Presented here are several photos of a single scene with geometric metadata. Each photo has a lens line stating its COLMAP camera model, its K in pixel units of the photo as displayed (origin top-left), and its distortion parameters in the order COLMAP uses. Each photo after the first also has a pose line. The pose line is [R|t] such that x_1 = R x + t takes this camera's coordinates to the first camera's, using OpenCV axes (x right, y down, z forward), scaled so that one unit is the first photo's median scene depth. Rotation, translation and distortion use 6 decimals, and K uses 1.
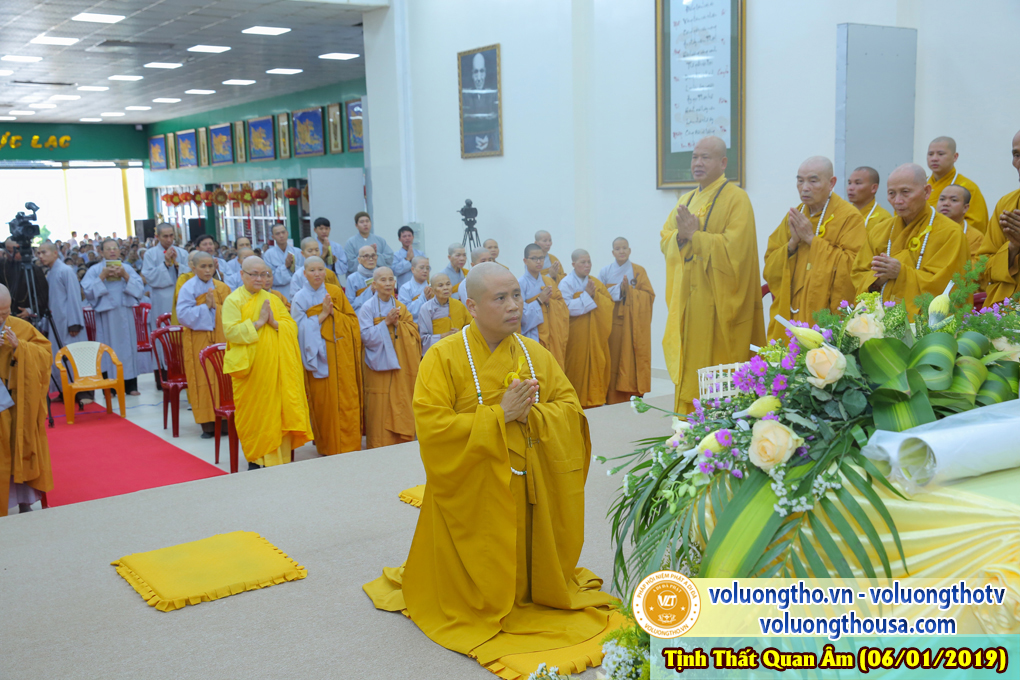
lens RADIAL K [[1160.7, 0, 525.7], [0, 1160.7, 364.0], [0, 0, 1]] dist [0.022472, 0.000000]
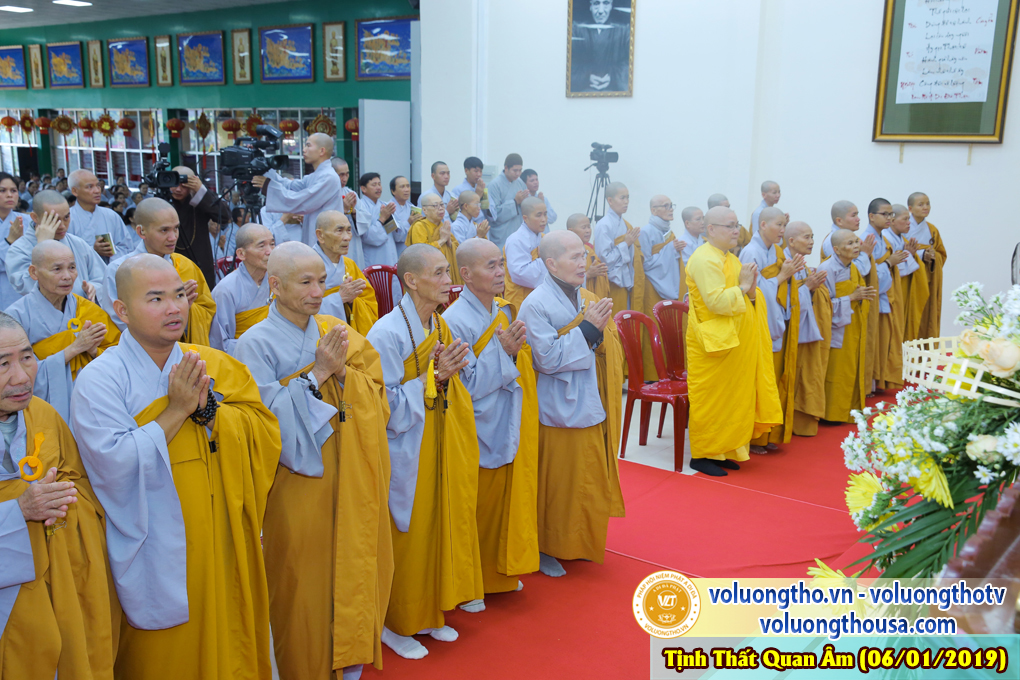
lens RADIAL K [[1006.0, 0, 512.5], [0, 1006.0, 341.4], [0, 0, 1]] dist [0.032253, 0.000000]
pose [[0.947128, -0.004278, 0.320828, -0.361030], [-0.008238, 0.999257, 0.037644, -0.014315], [-0.320751, -0.038297, 0.946389, 0.259092]]
